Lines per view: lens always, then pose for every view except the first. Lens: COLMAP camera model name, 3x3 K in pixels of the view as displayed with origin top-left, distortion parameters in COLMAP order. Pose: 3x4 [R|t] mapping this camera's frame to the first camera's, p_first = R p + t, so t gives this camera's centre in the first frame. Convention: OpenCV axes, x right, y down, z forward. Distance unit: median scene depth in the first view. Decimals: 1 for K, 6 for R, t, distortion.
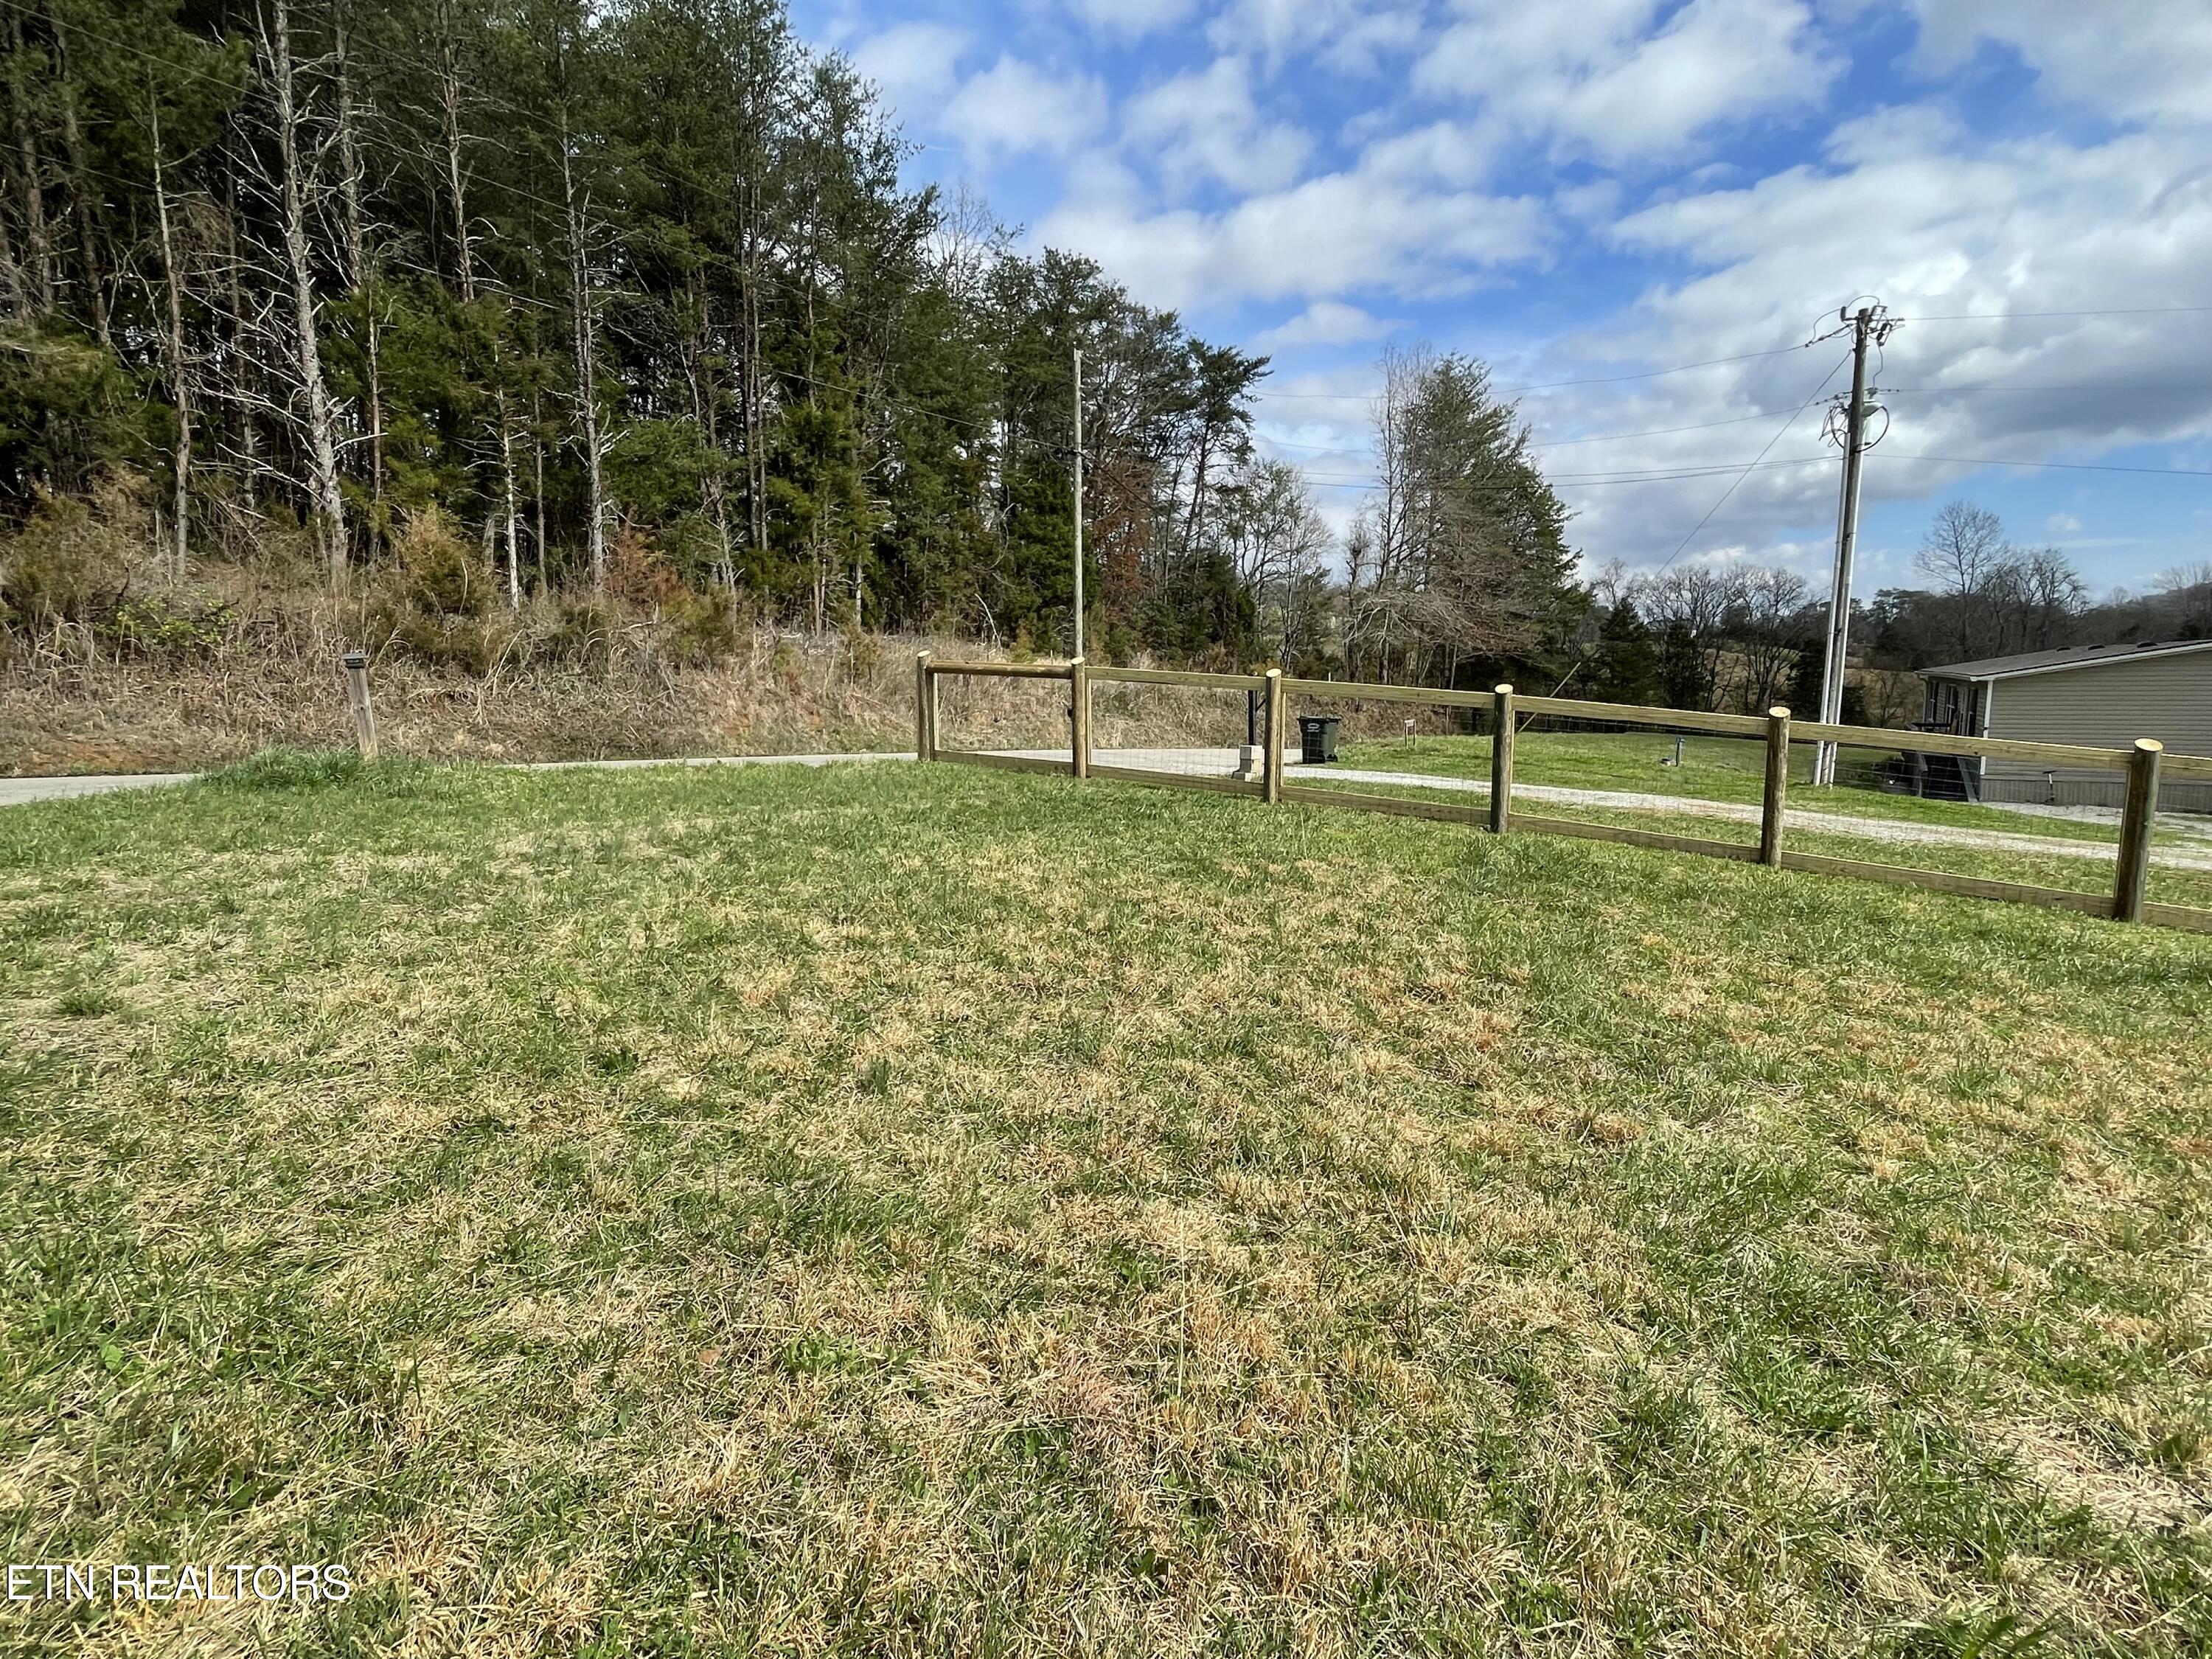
lens RADIAL K [[1112.3, 0, 1084.8], [0, 1112.3, 827.6], [0, 0, 1]] dist [-0.003584, -0.001321]
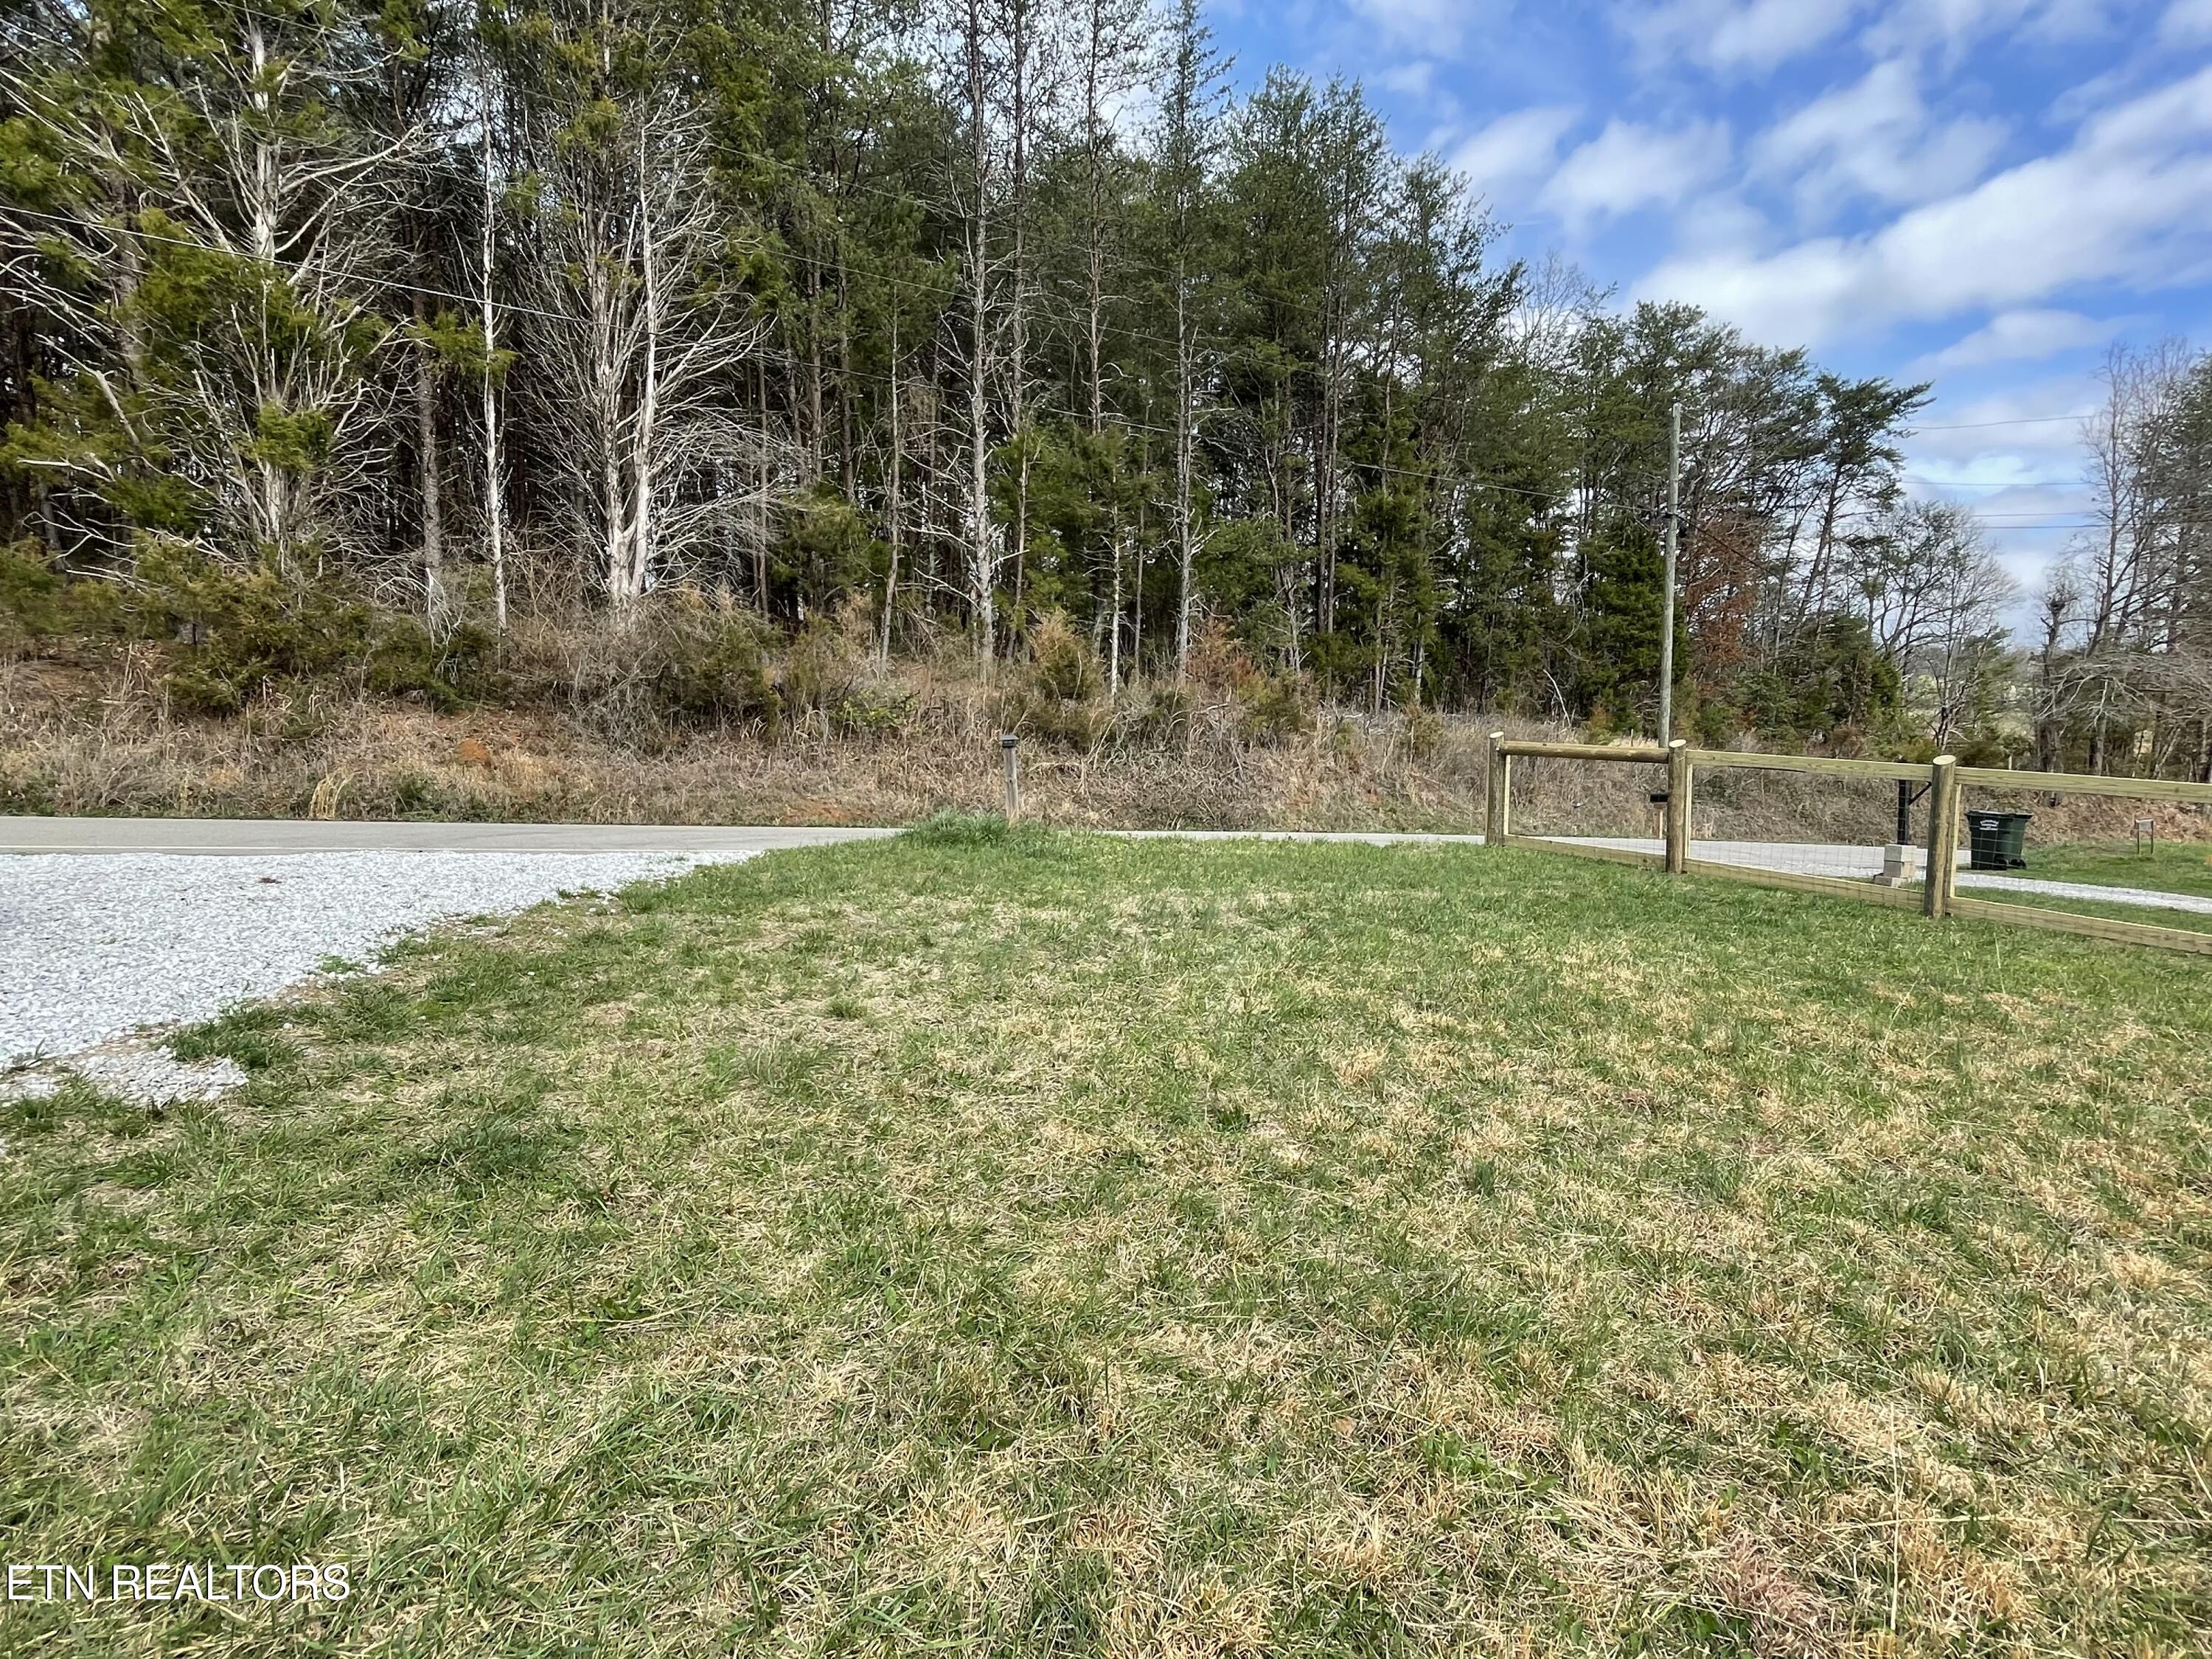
lens RADIAL K [[1112.3, 0, 1097.6], [0, 1112.3, 820.0], [0, 0, 1]] dist [-0.003584, -0.001321]
pose [[0.891074, 0.036890, -0.452356, -0.011454], [-0.070864, 0.995776, -0.058387, -0.001233], [0.448291, 0.084083, 0.889924, -0.008663]]
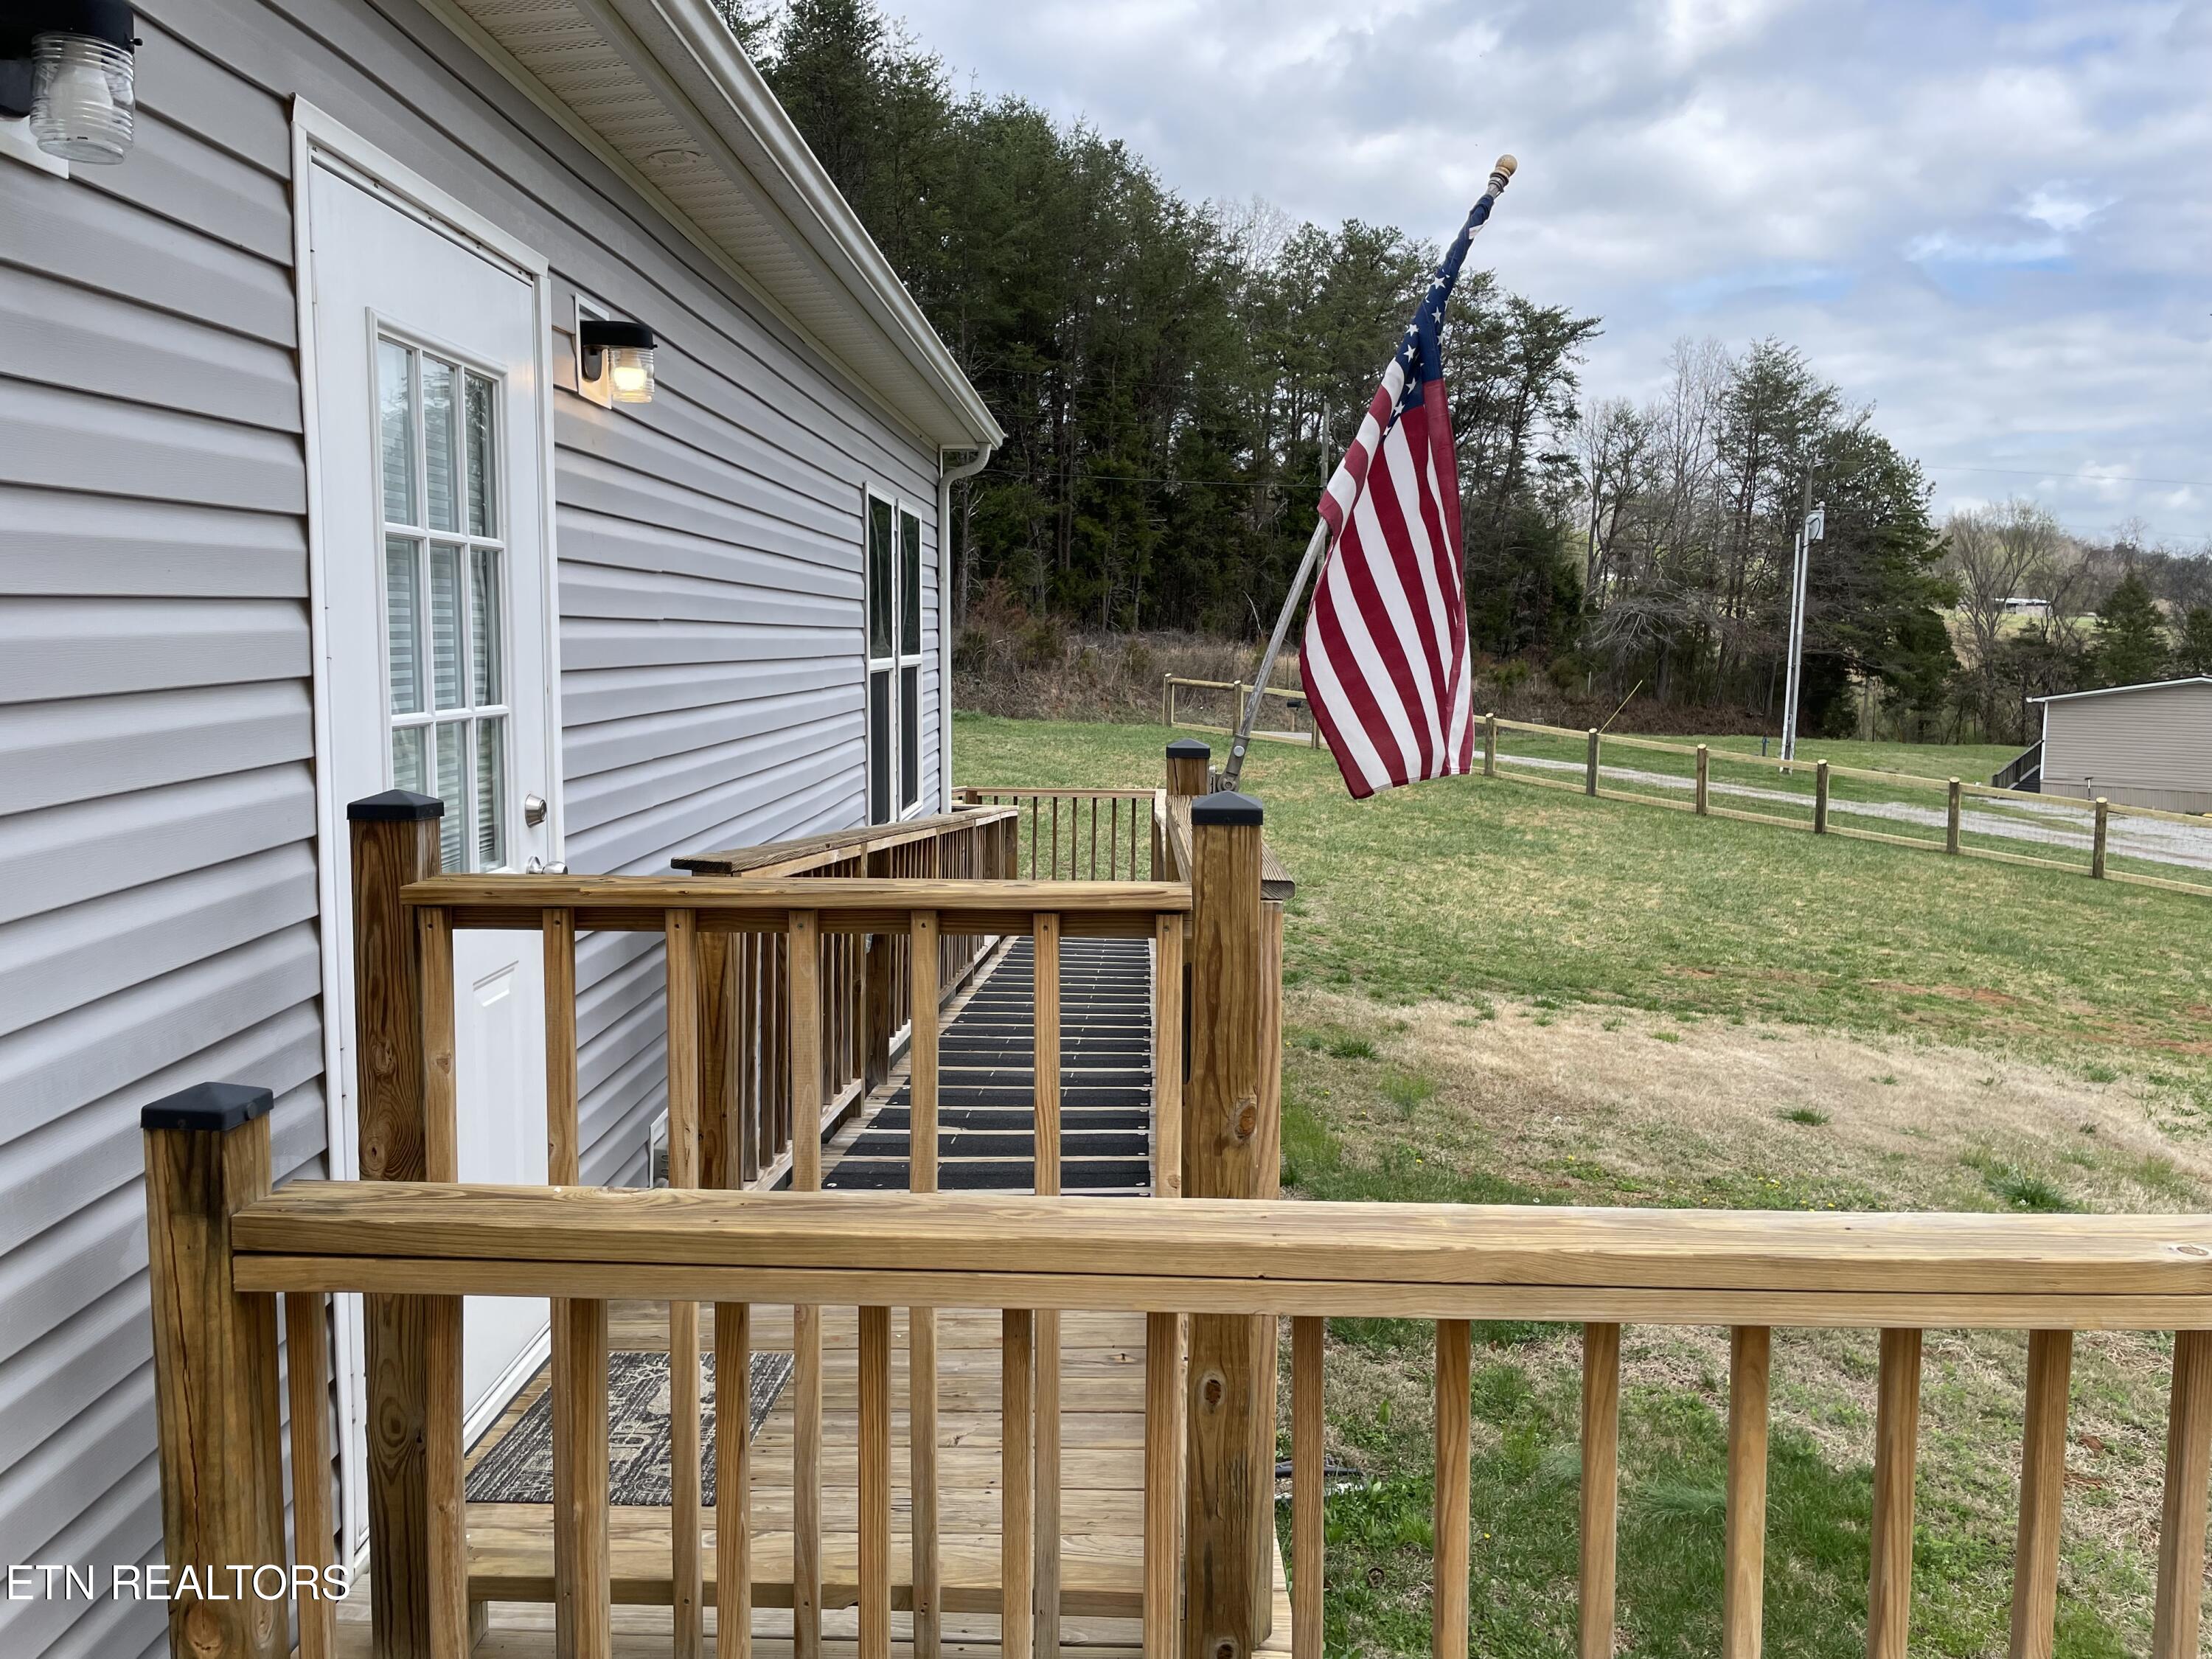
lens RADIAL K [[1647.7, 0, 1089.1], [0, 1647.7, 822.7], [0, 0, 1]] dist [0.079152, -0.104709]
pose [[0.975027, 0.049647, -0.216466, 0.311066], [-0.055347, 0.998260, -0.020345, 0.151015], [0.215079, 0.031817, 0.976078, -1.617822]]
